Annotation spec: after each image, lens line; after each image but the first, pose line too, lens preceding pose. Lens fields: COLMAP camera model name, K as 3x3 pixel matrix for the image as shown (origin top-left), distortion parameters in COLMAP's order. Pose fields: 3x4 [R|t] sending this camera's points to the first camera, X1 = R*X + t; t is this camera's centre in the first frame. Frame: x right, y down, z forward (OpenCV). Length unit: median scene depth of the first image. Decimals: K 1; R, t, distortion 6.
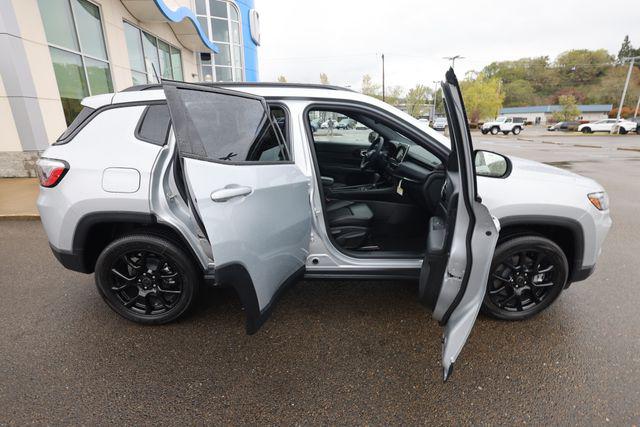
lens RADIAL K [[306.7, 0, 320.0], [0, 306.7, 213.5], [0, 0, 1]] dist [-0.030859, 0.017936]
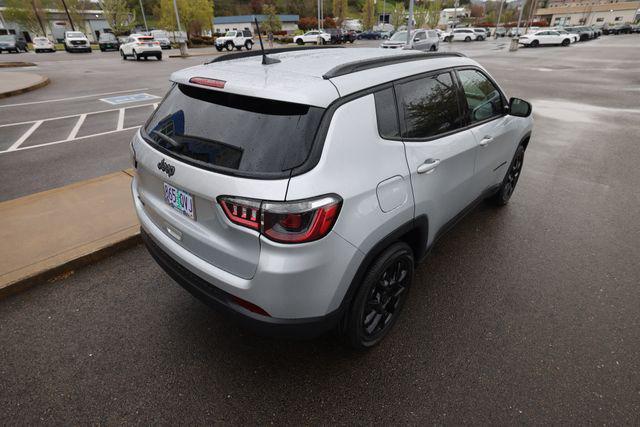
lens RADIAL K [[343.6, 0, 320.0], [0, 343.6, 213.5], [0, 0, 1]] dist [-0.026905, 0.027686]
pose [[0.688276, -0.354062, 0.633180, -1.121808], [0.226765, 0.934077, 0.275821, -0.287675], [-0.689097, -0.046258, 0.723191, 0.372612]]
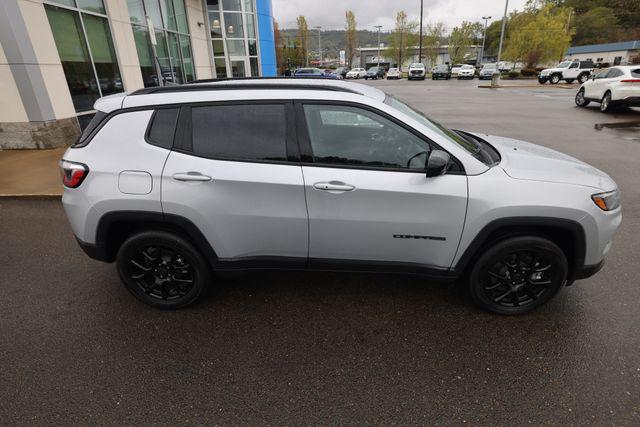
lens RADIAL K [[343.6, 0, 320.0], [0, 343.6, 213.5], [0, 0, 1]] dist [-0.026905, 0.027686]
pose [[0.997395, 0.010699, -0.071338, 0.077122], [-0.002858, 0.994023, 0.109129, -0.108861], [0.072079, -0.108641, 0.991464, -0.146480]]
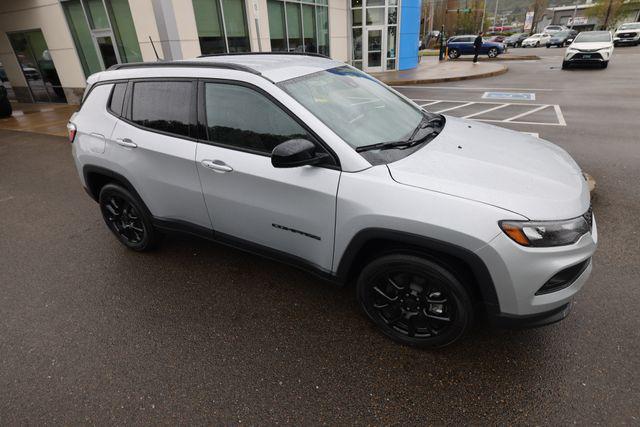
lens RADIAL K [[343.6, 0, 320.0], [0, 343.6, 213.5], [0, 0, 1]] dist [-0.026905, 0.027686]
pose [[0.871786, 0.189337, -0.451818, 0.775669], [-0.104655, 0.972982, 0.205801, -0.178761], [0.478577, -0.132129, 0.868047, 0.088755]]
